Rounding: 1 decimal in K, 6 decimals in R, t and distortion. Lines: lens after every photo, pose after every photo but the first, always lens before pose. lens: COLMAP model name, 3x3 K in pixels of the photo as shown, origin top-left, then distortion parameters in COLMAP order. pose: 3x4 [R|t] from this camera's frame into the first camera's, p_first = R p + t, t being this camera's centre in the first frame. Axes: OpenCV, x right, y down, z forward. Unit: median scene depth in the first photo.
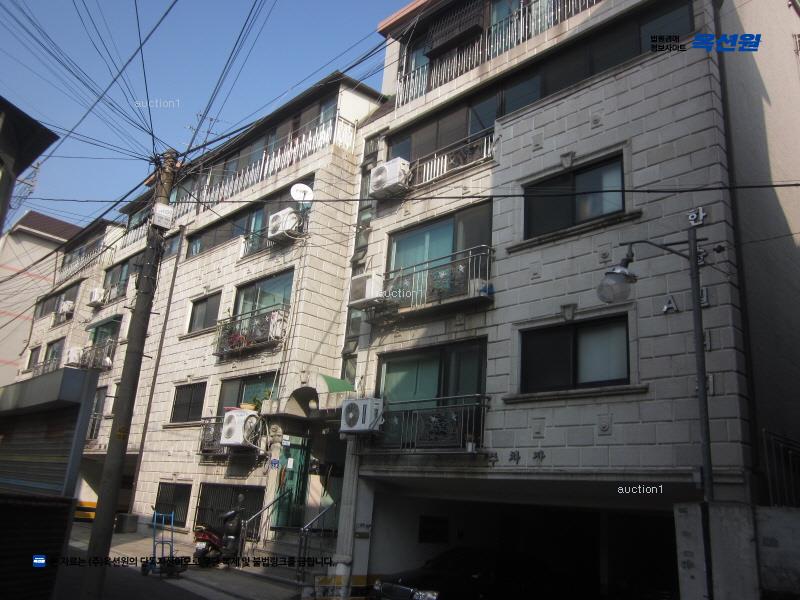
lens RADIAL K [[671.3, 0, 400.0], [0, 671.3, 300.0], [0, 0, 1]] dist [-0.042191, 0.020963]
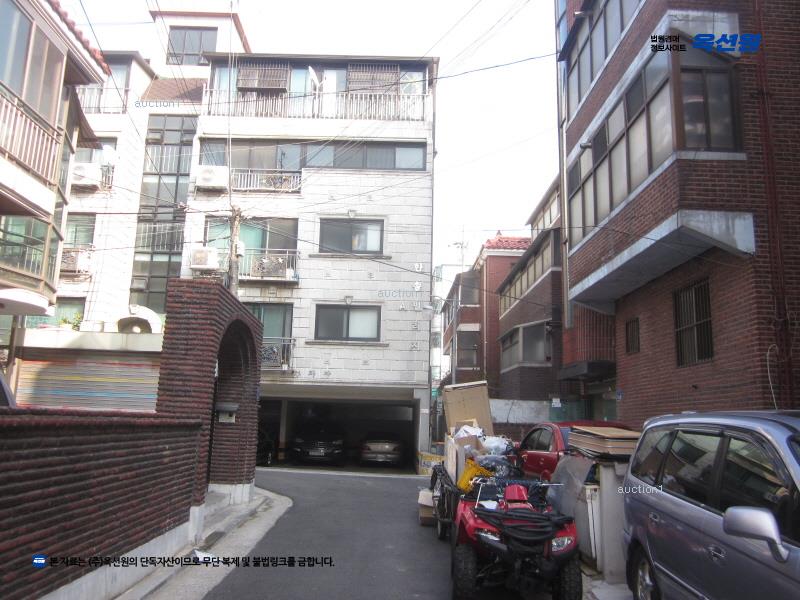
lens RADIAL K [[671.3, 0, 400.0], [0, 671.3, 300.0], [0, 0, 1]] dist [-0.042191, 0.020963]
pose [[0.687079, 0.076387, 0.722556, -0.755680], [-0.197381, 0.976684, 0.084436, -0.126460], [-0.699259, -0.200633, 0.686137, -0.306108]]
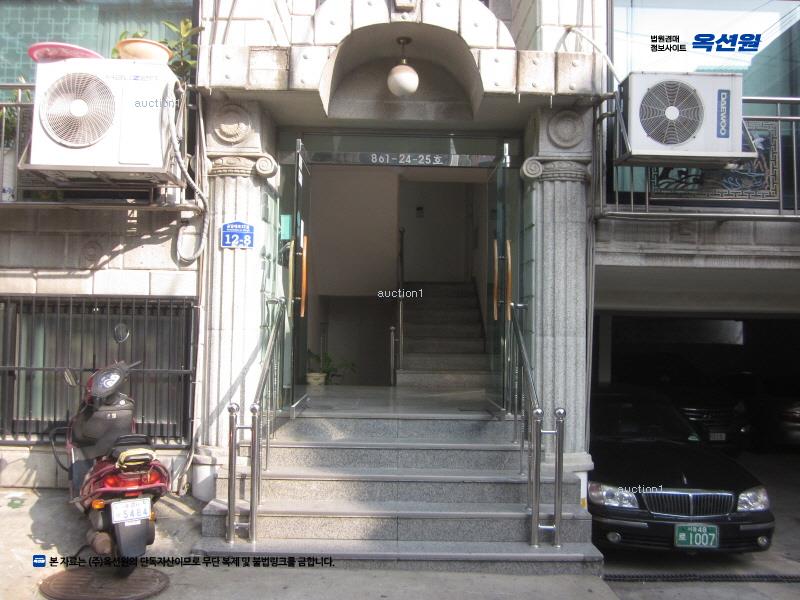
lens RADIAL K [[671.3, 0, 400.0], [0, 671.3, 300.0], [0, 0, 1]] dist [-0.042191, 0.020963]
pose [[0.688183, -0.040852, 0.724386, -0.404282], [-0.182873, 0.956412, 0.227671, 0.190062], [-0.702112, -0.289150, 0.650715, 0.731330]]
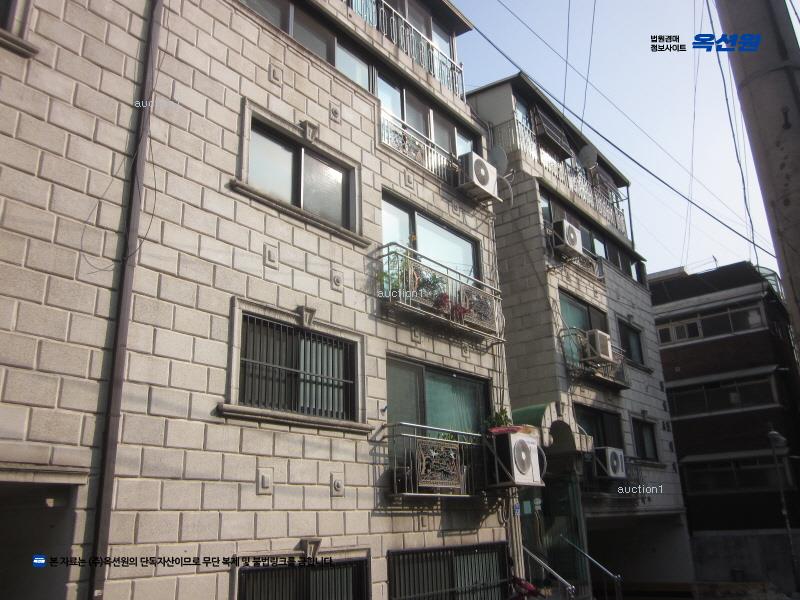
lens RADIAL K [[671.3, 0, 400.0], [0, 671.3, 300.0], [0, 0, 1]] dist [-0.042191, 0.020963]
pose [[-0.137867, 0.251456, 0.957999, -0.997938], [-0.268721, 0.921460, -0.280537, 0.287781], [-0.953300, -0.296111, -0.059468, 1.300505]]
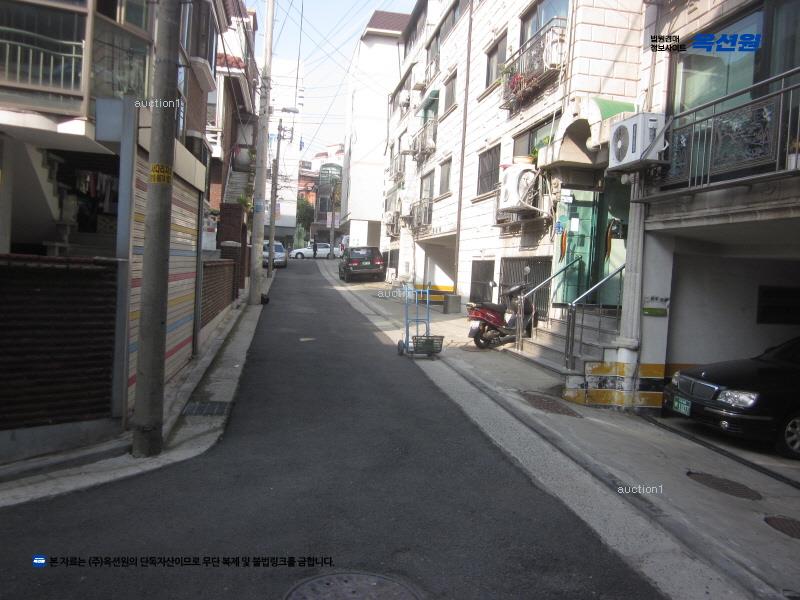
lens RADIAL K [[671.3, 0, 400.0], [0, 671.3, 300.0], [0, 0, 1]] dist [-0.042191, 0.020963]
pose [[0.822807, -0.007218, -0.568275, 0.112355], [0.180611, 0.951404, 0.249422, 0.099745], [0.538859, -0.307862, 0.784125, 0.263124]]
